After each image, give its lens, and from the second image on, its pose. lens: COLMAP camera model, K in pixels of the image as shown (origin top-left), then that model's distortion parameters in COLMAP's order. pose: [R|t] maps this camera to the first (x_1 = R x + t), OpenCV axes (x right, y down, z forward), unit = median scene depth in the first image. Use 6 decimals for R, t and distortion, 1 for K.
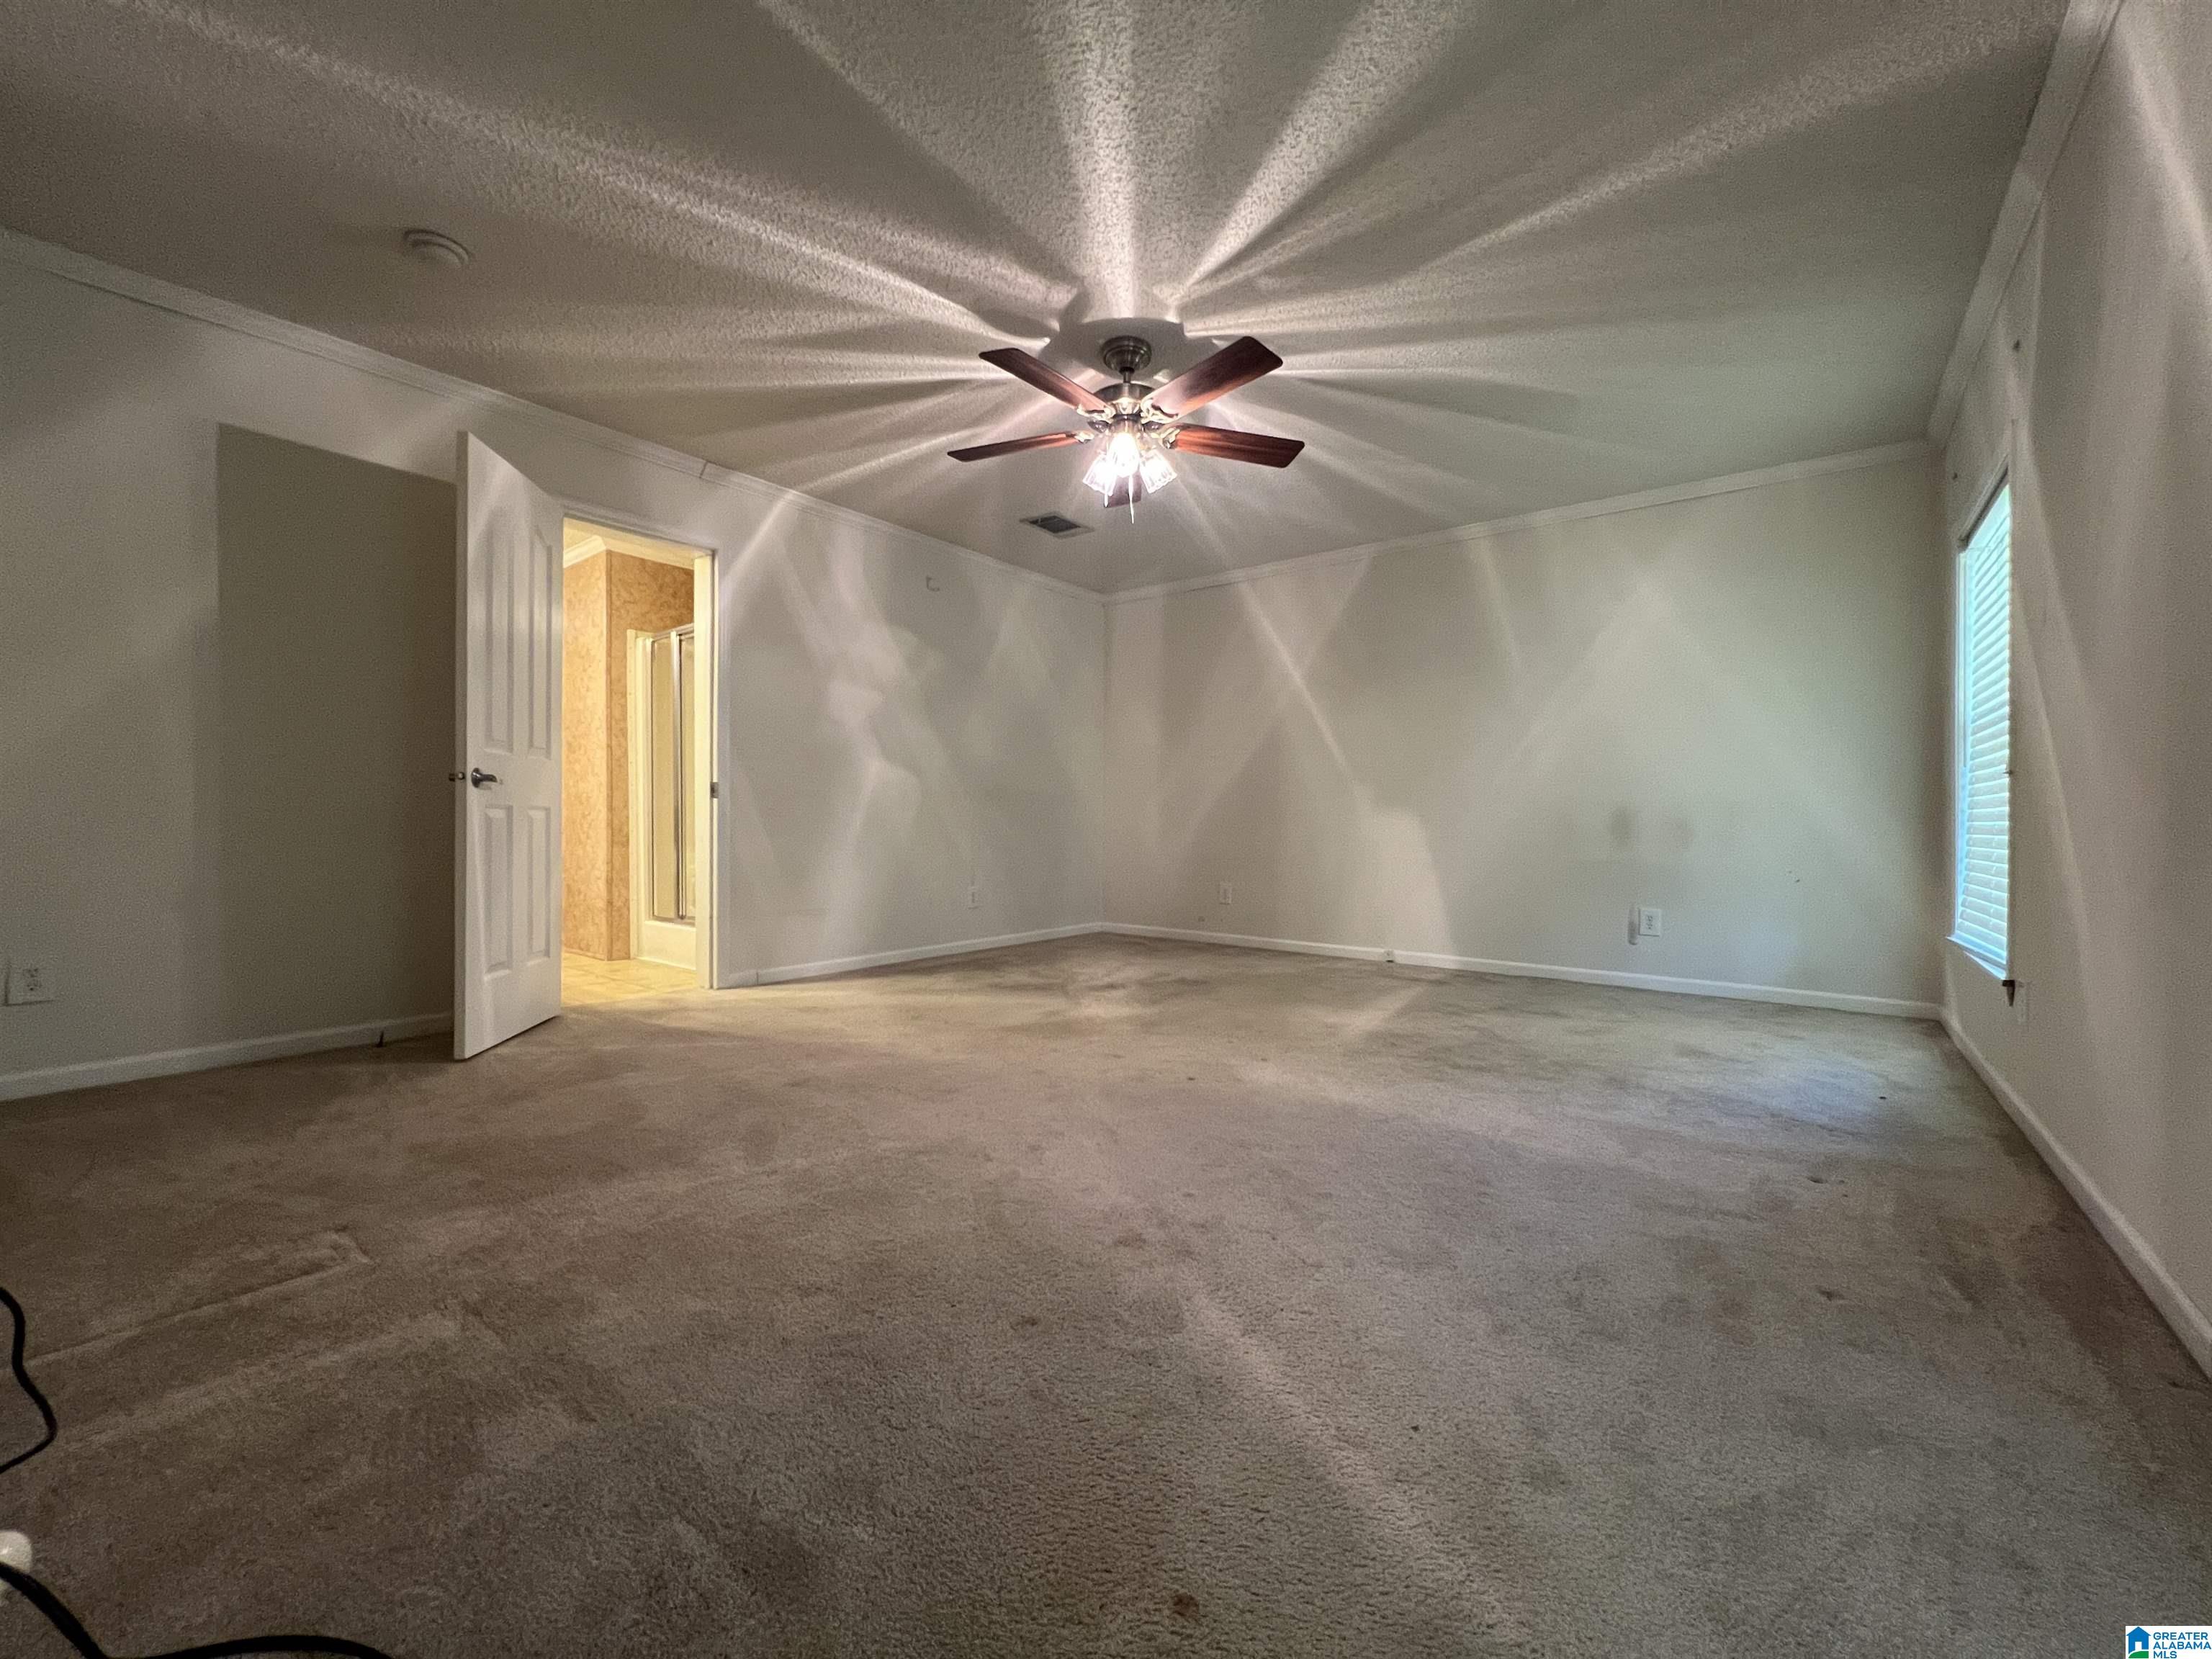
lens RADIAL K [[889.5, 0, 1101.2], [0, 889.5, 823.4], [0, 0, 1]] dist [-0.000167, 0.000116]
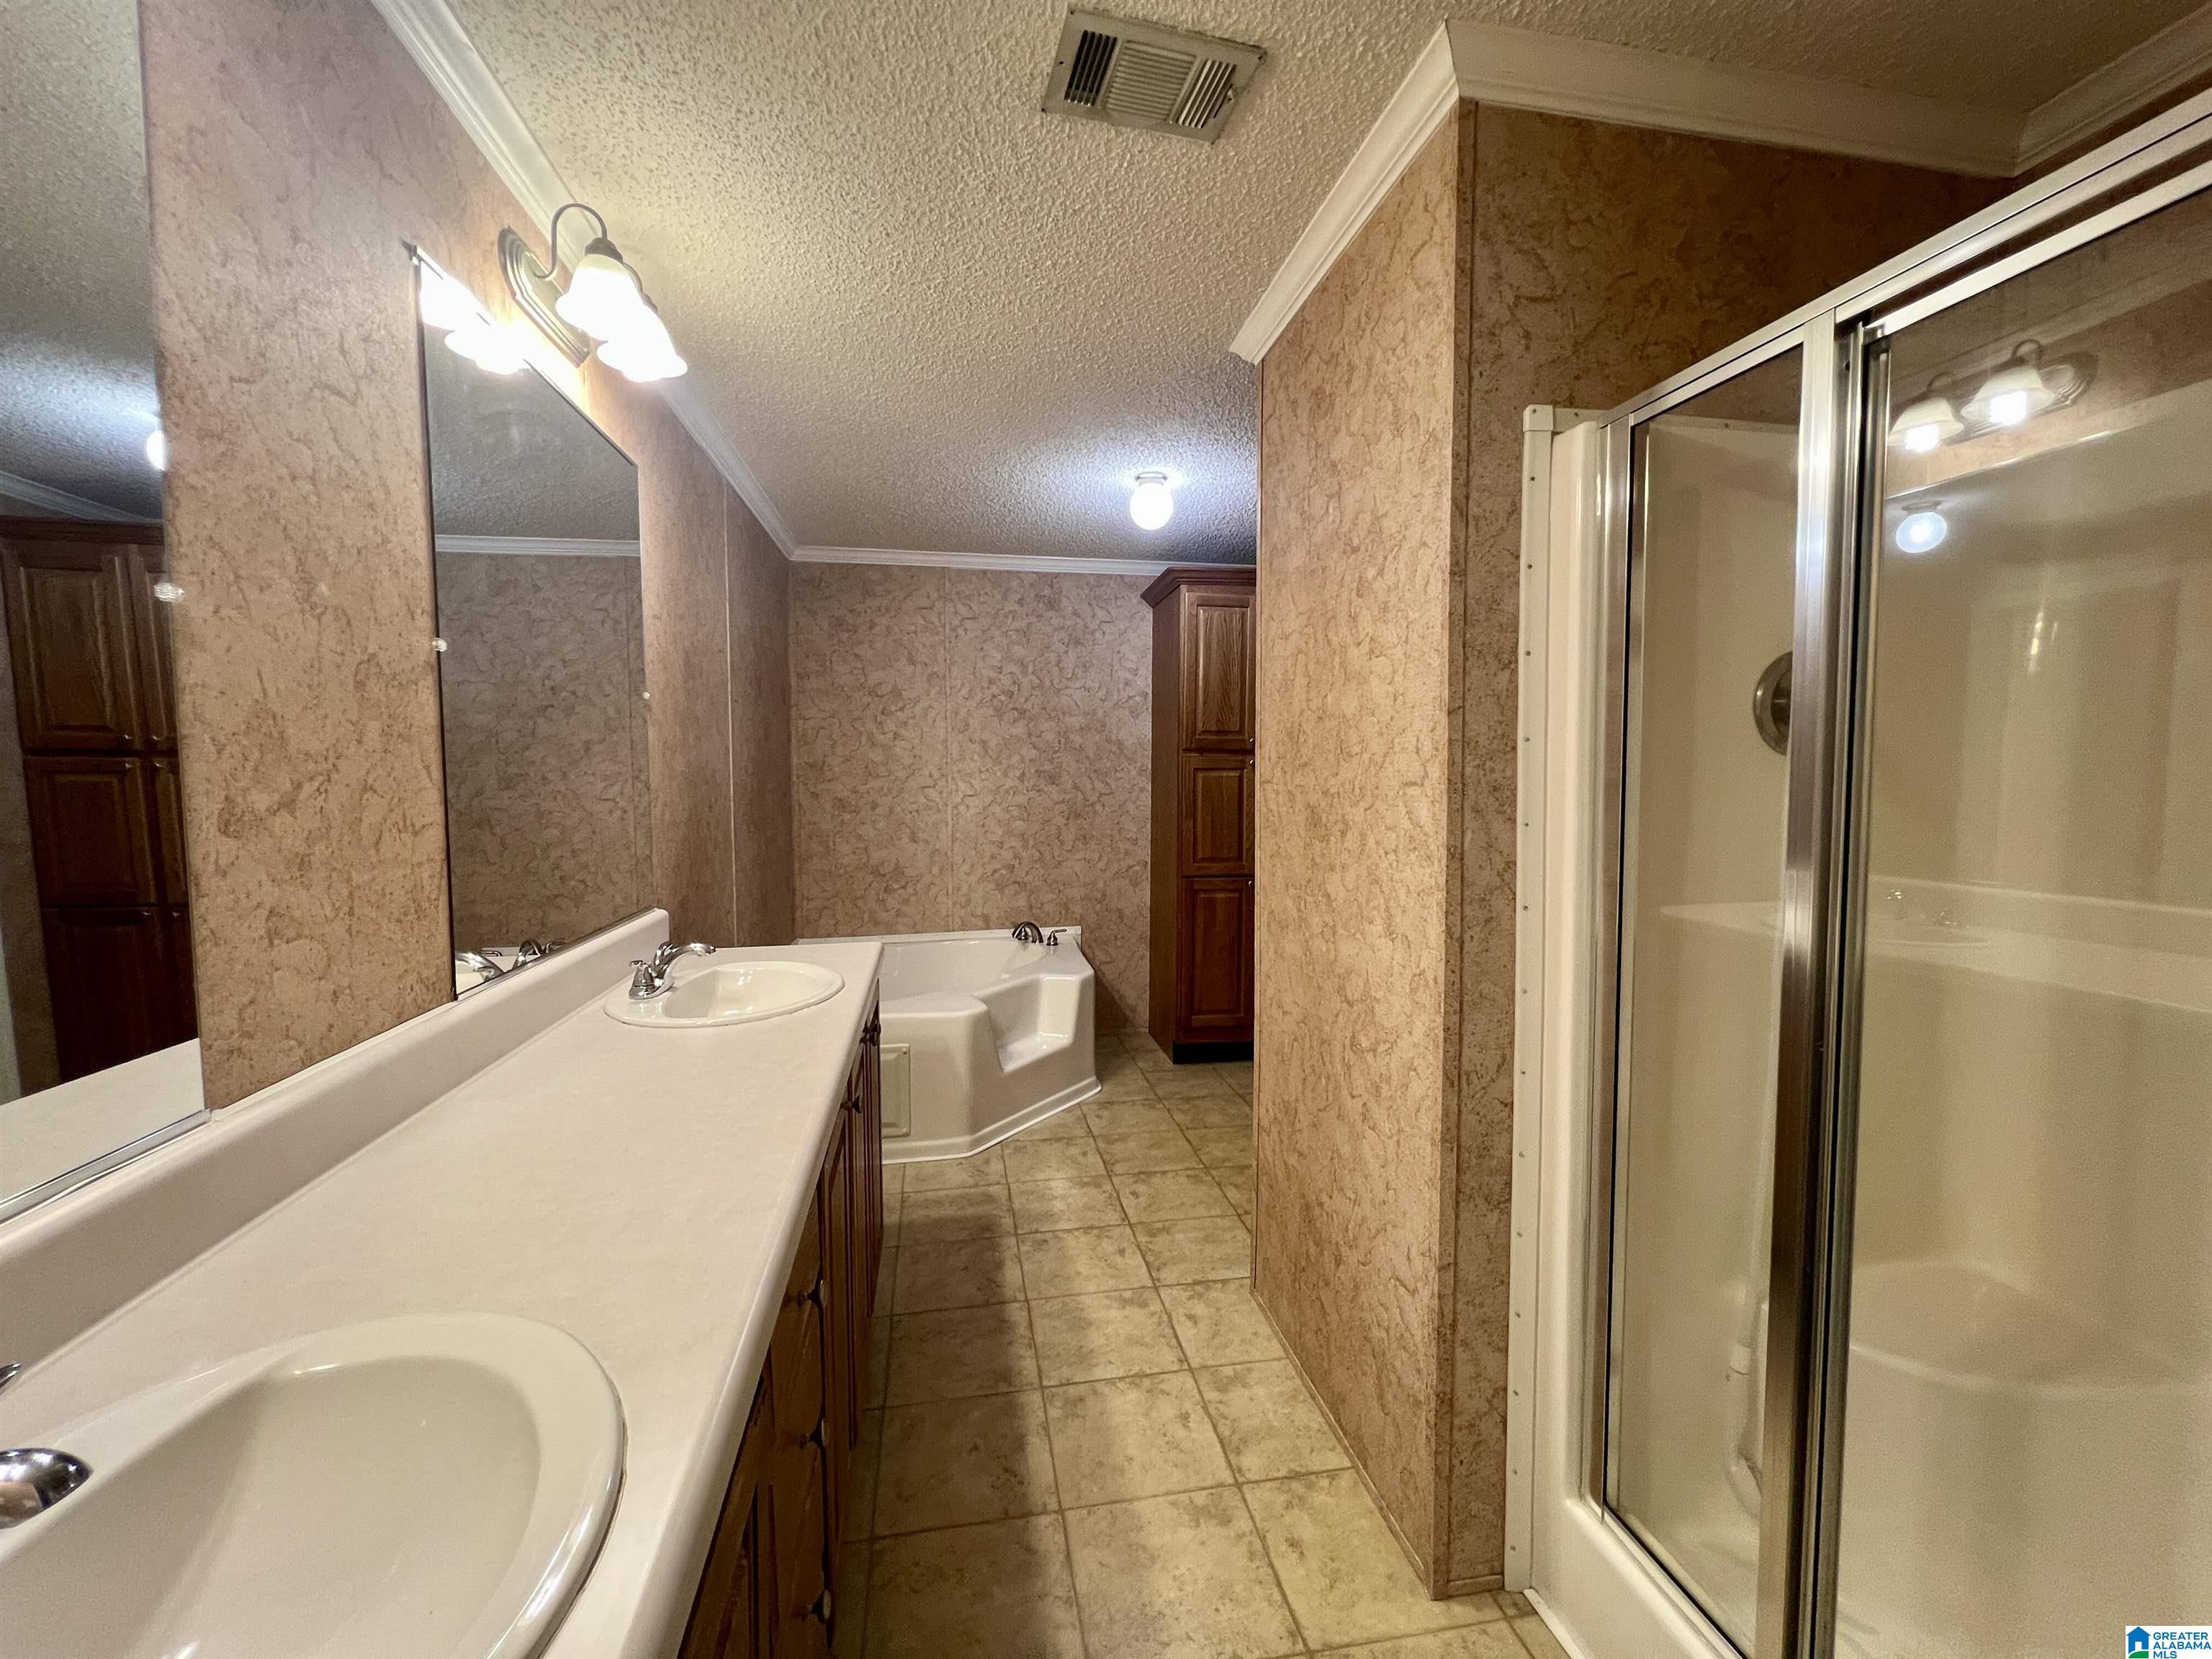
lens RADIAL K [[891.9, 0, 1101.2], [0, 891.9, 822.5], [0, 0, 1]] dist [-0.002172, 0.000498]
pose [[0.746063, 0.036954, -0.664850, -0.449508], [0.003886, 0.998200, 0.059843, -0.112168], [0.665865, -0.047231, 0.744576, 0.719432]]
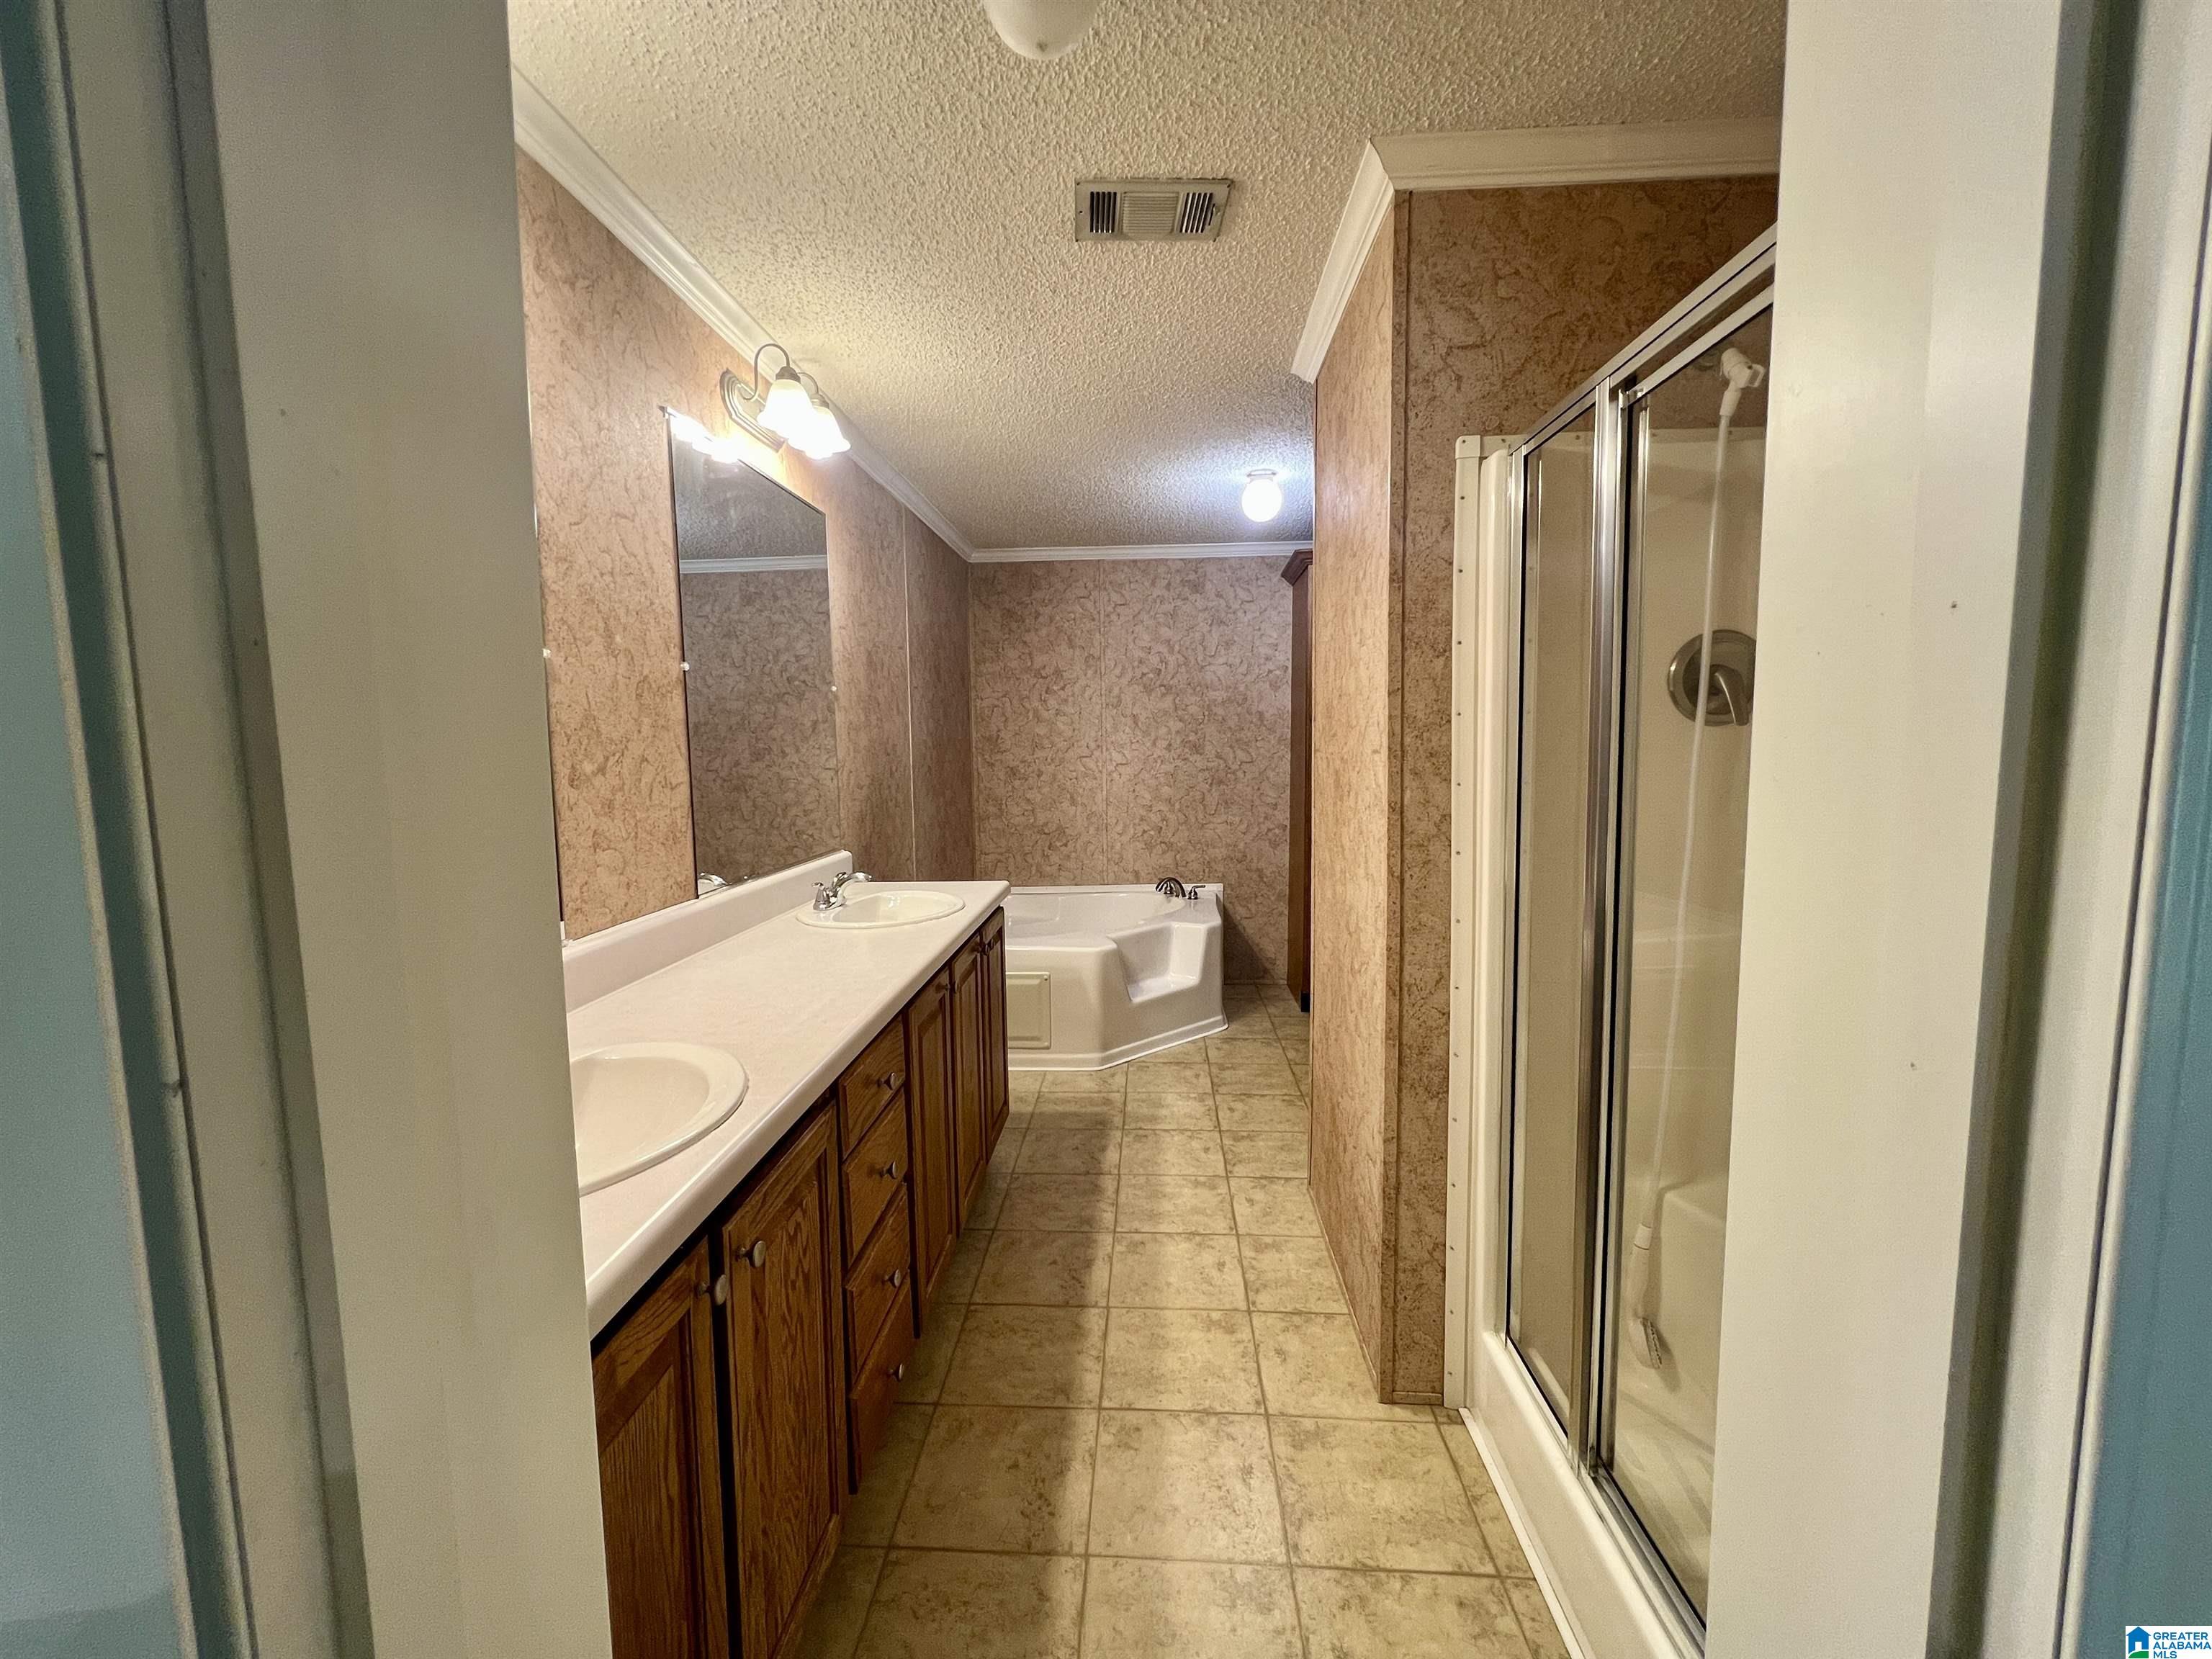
lens RADIAL K [[896.5, 0, 1101.1], [0, 896.5, 822.8], [0, 0, 1]] dist [-0.001799, -0.000016]
pose [[0.564831, 0.066784, -0.822500, -0.333665], [0.016011, 0.995645, 0.091838, -0.113183], [0.825051, -0.065042, 0.561302, 0.711227]]
